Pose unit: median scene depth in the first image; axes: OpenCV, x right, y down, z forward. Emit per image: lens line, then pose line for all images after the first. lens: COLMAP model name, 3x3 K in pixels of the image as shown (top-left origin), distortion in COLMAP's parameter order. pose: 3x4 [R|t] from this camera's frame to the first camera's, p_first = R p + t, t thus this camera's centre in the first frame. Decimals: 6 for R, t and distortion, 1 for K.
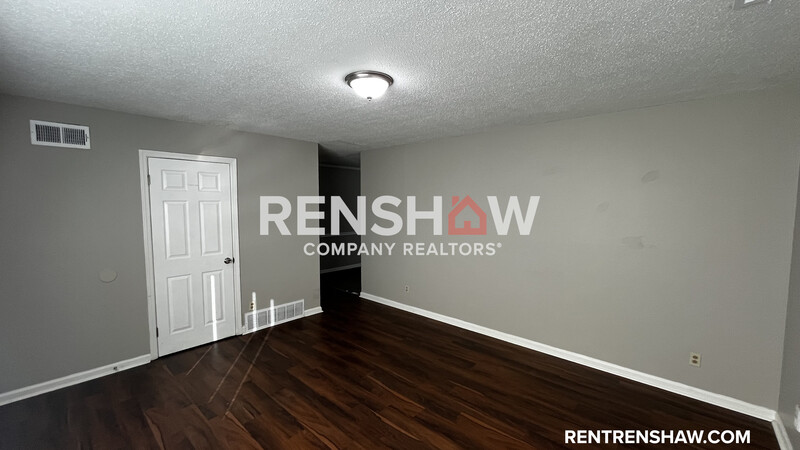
lens RADIAL K [[323.8, 0, 395.9], [0, 323.8, 226.4], [0, 0, 1]] dist [-0.004279, -0.000675]
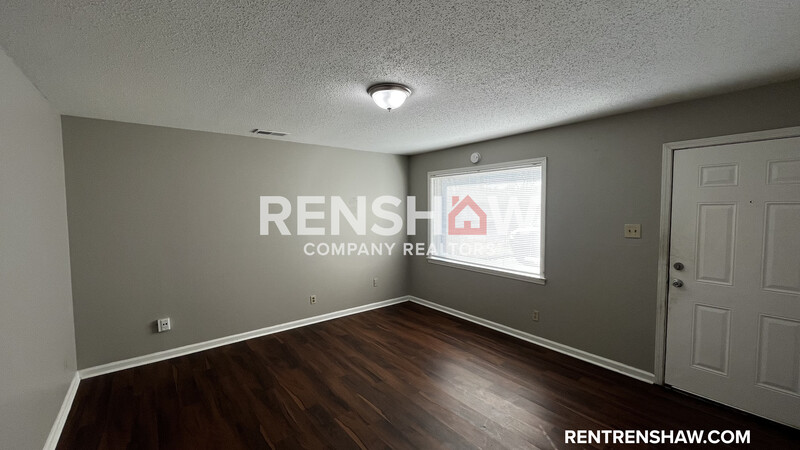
lens RADIAL K [[323.8, 0, 398.1], [0, 323.8, 223.3], [0, 0, 1]] dist [-0.004279, -0.000675]
pose [[-0.986990, -0.009774, 0.160483, -0.206741], [0.013012, 0.990020, 0.140324, -0.121547], [-0.160253, 0.140587, -0.977013, 1.545146]]
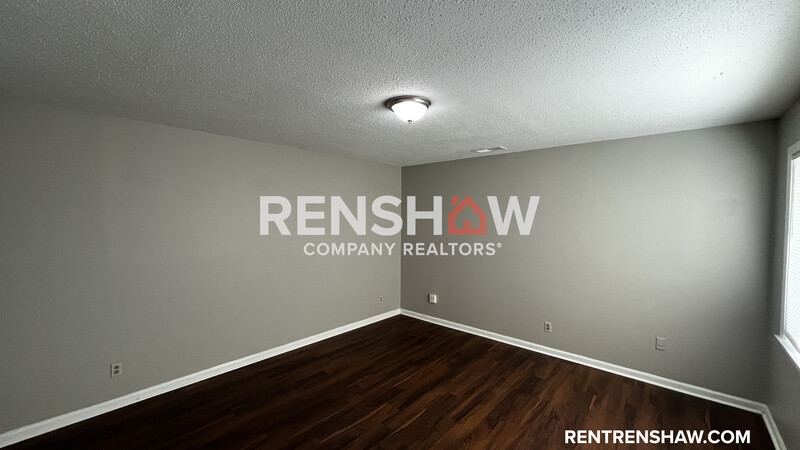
lens RADIAL K [[323.8, 0, 400.3], [0, 323.8, 217.9], [0, 0, 1]] dist [-0.004279, -0.000675]
pose [[-0.008880, -0.013235, 0.999873, -0.846975], [0.079293, 0.996754, 0.013898, -0.065361], [-0.996812, 0.079406, -0.007802, 0.772838]]
